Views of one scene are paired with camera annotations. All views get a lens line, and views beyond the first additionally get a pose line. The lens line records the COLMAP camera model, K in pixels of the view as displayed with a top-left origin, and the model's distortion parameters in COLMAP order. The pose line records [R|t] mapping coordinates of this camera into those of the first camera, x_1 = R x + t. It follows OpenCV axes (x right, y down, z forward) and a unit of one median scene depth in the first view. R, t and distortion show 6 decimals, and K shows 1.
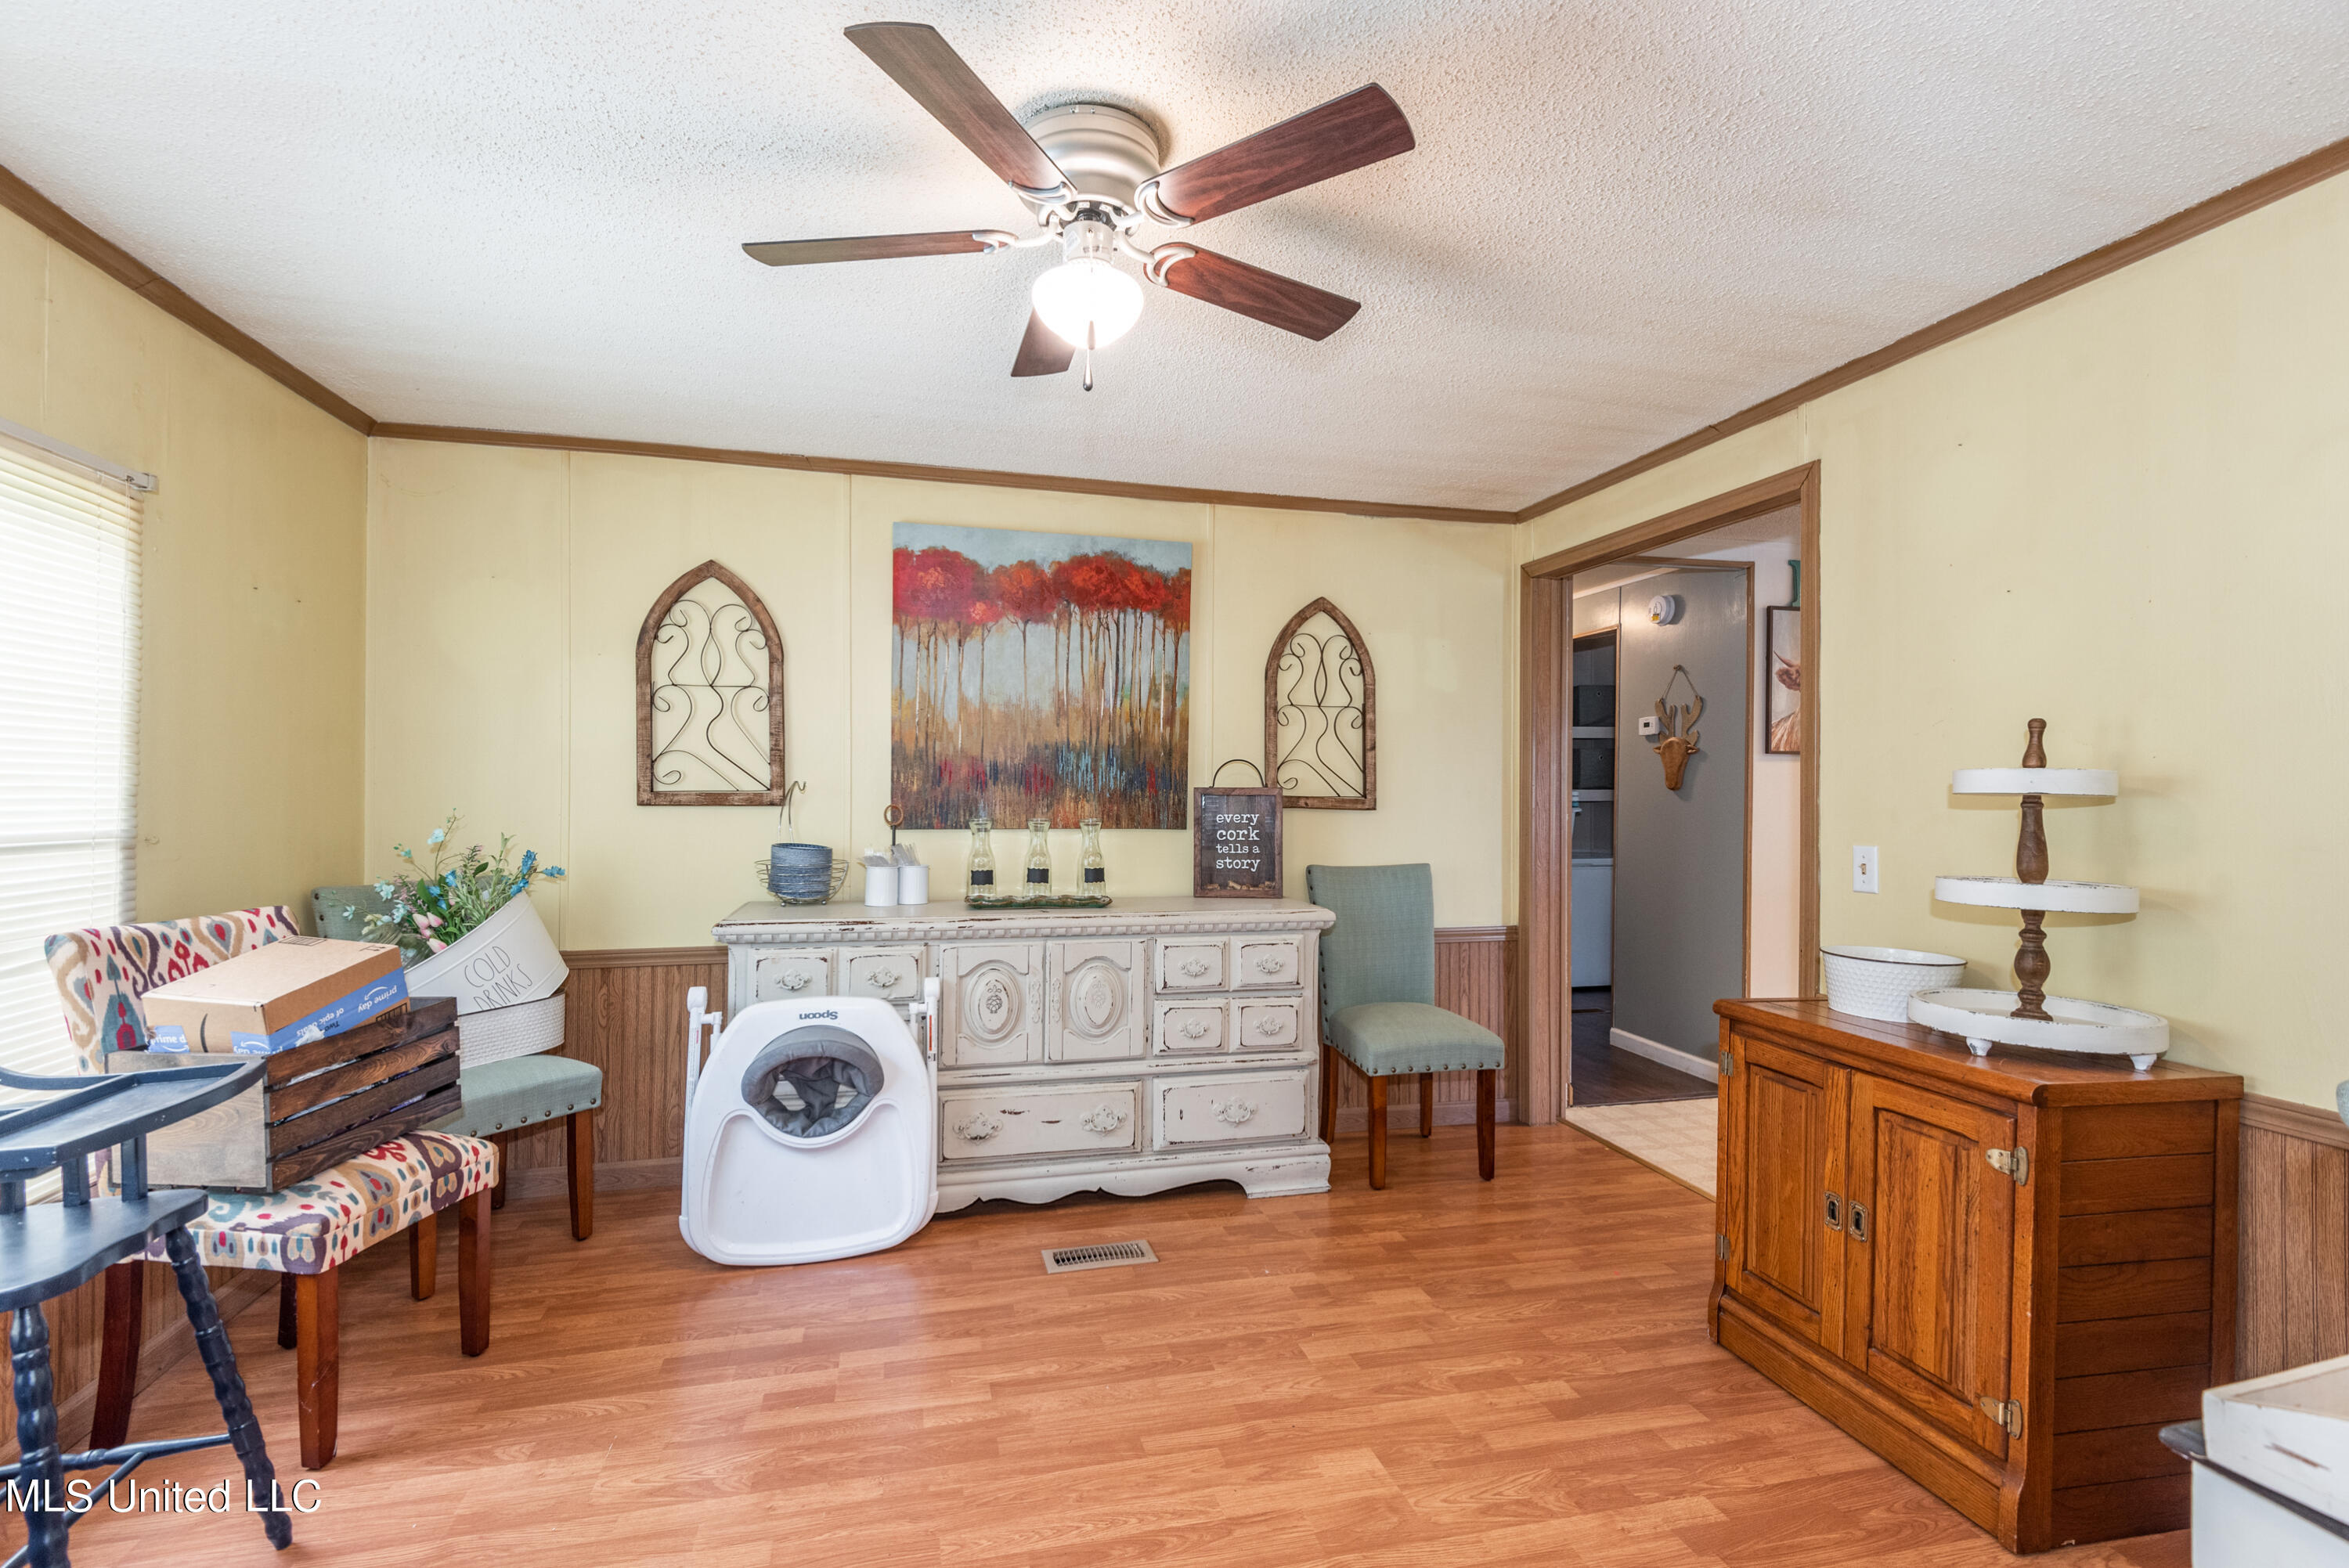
lens RADIAL K [[1084.8, 0, 1163.5], [0, 1084.8, 781.5], [0, 0, 1]] dist [0.033127, -0.013753]
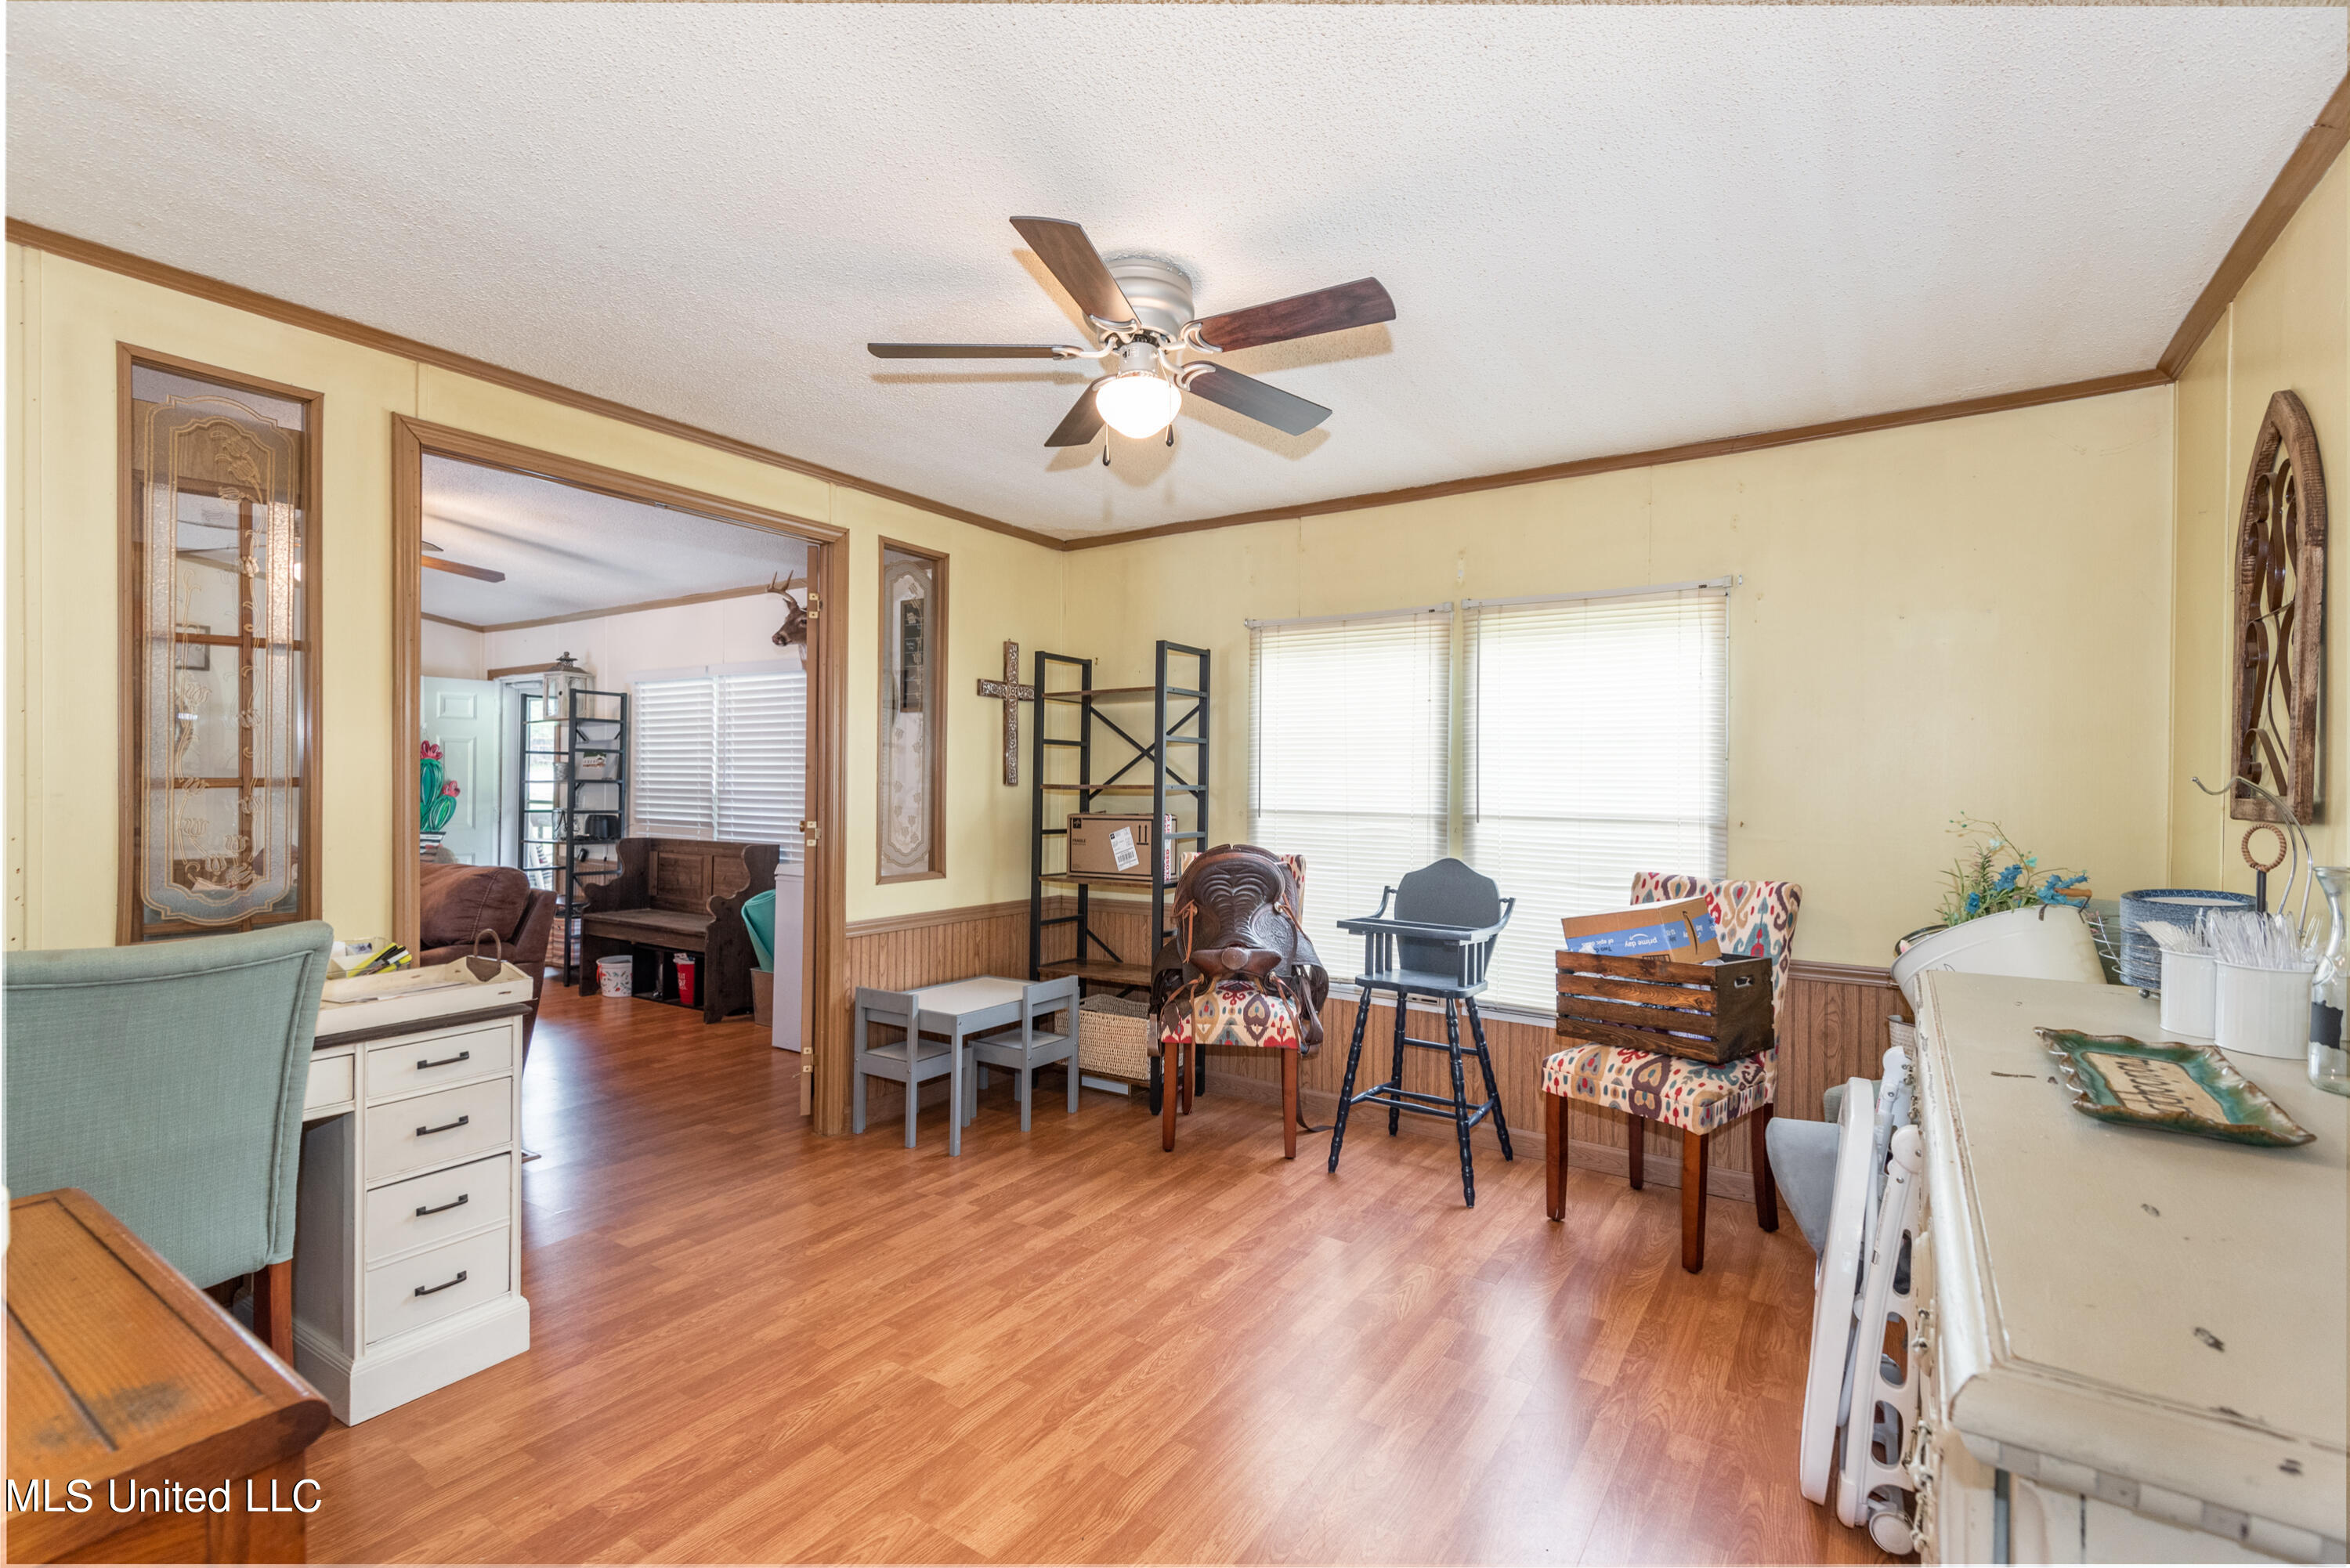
lens RADIAL K [[1085.3, 0, 1163.9], [0, 1085.3, 781.5], [0, 0, 1]] dist [0.033127, -0.013753]
pose [[-0.749309, -0.006872, -0.662185, 0.656509], [-0.007268, 0.999971, -0.002152, 0.005490], [0.662180, 0.003200, -0.749338, 1.707958]]
